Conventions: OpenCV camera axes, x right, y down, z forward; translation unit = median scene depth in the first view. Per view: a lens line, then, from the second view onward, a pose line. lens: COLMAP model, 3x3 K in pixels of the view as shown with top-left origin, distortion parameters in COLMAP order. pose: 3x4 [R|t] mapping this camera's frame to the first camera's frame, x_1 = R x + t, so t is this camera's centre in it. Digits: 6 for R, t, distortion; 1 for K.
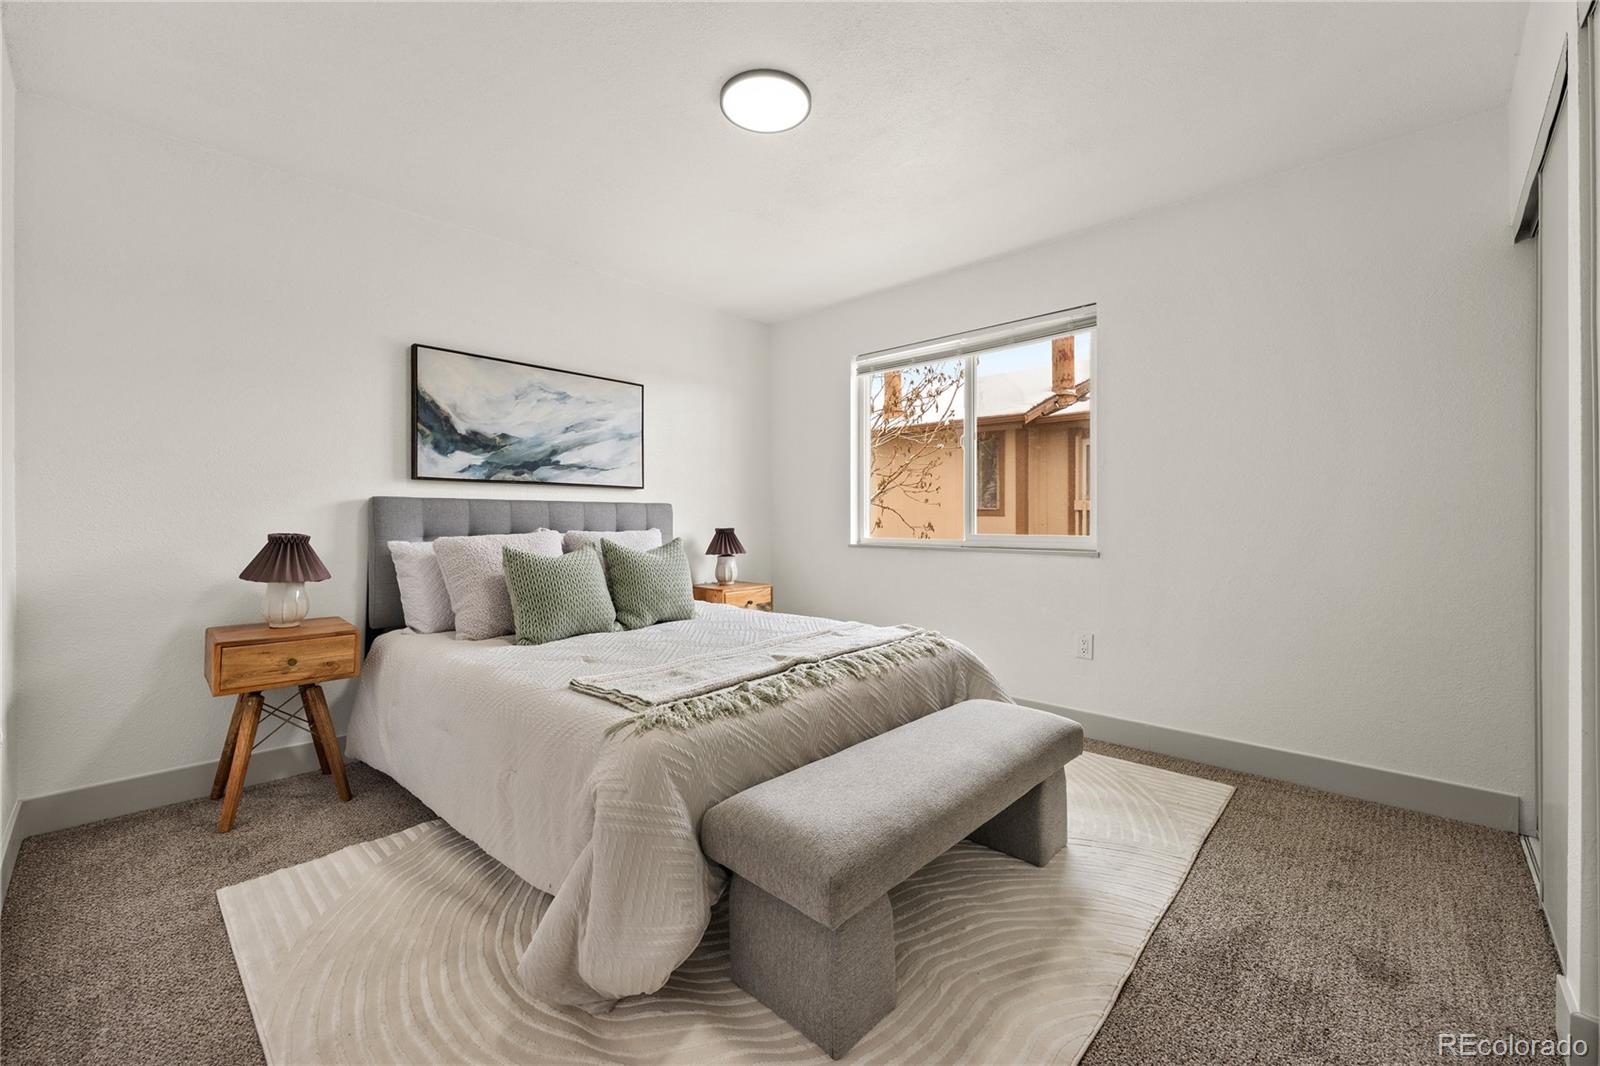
lens RADIAL K [[640.2, 0, 794.5], [0, 640.2, 521.7], [0, 0, 1]] dist [-0.000769, -0.000409]
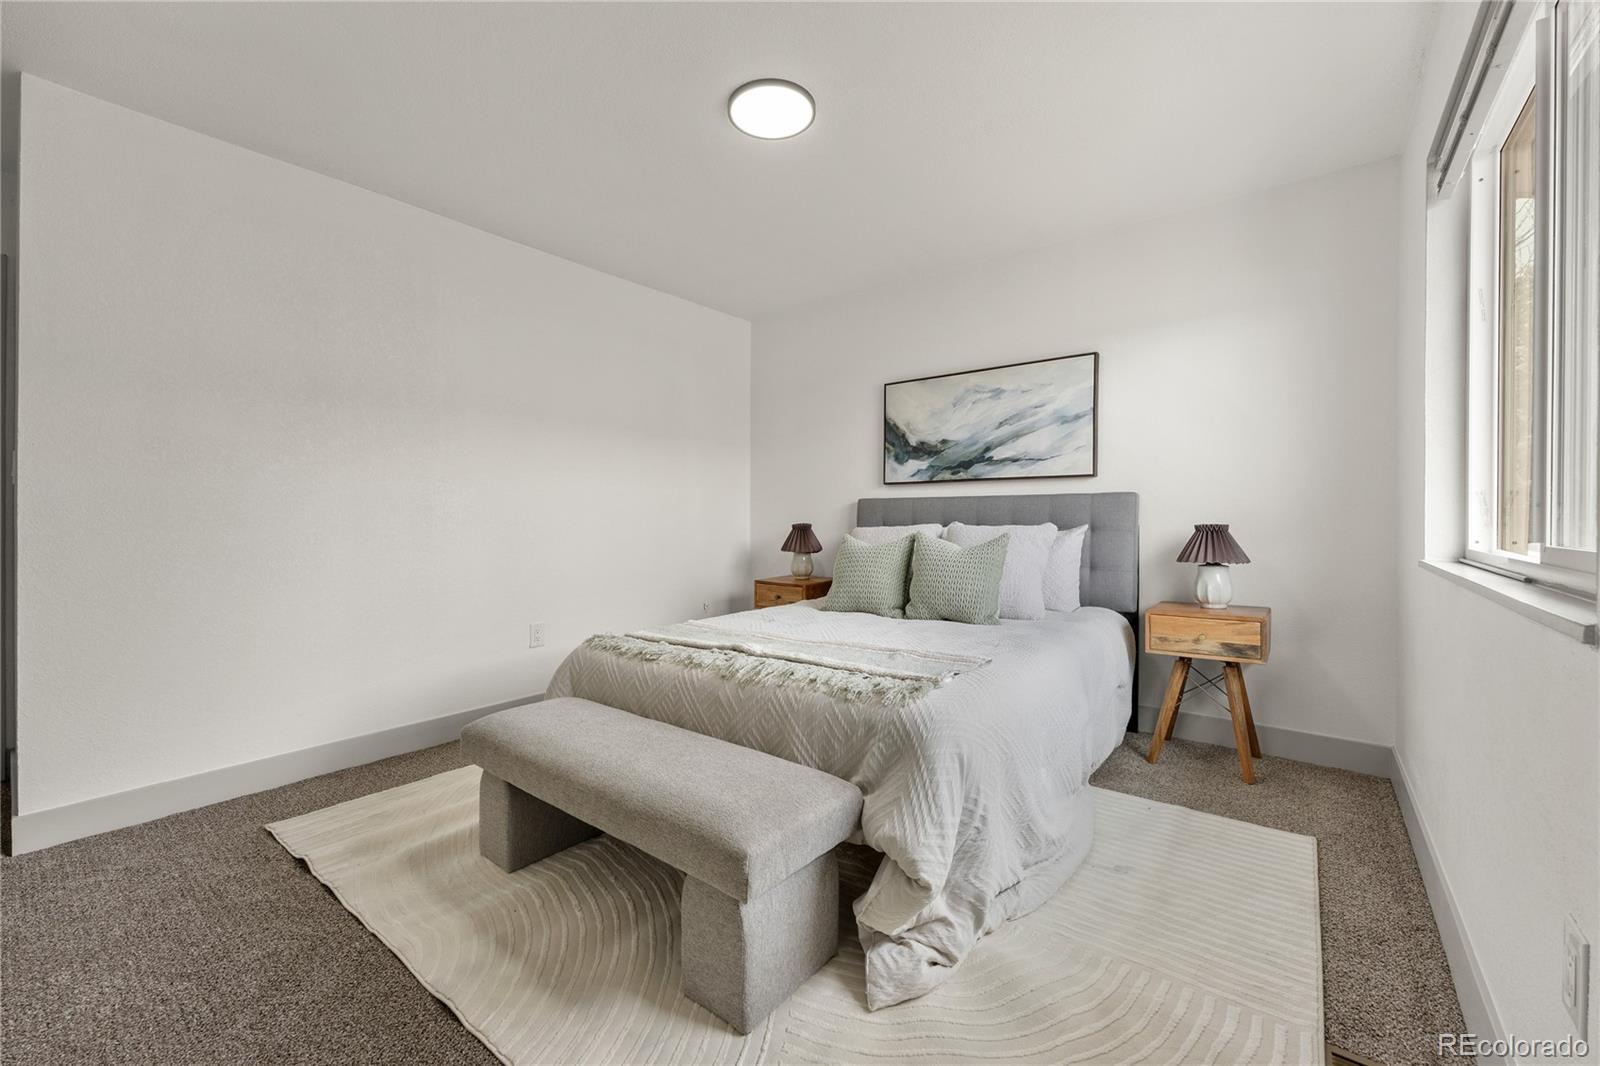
lens RADIAL K [[640.2, 0, 805.9], [0, 640.2, 537.3], [0, 0, 1]] dist [-0.000769, -0.000409]
pose [[0.099589, 0.034251, -0.994439, 0.677766], [0.007004, 0.999358, 0.035122, -0.003715], [0.995004, -0.010463, 0.099285, 0.640887]]
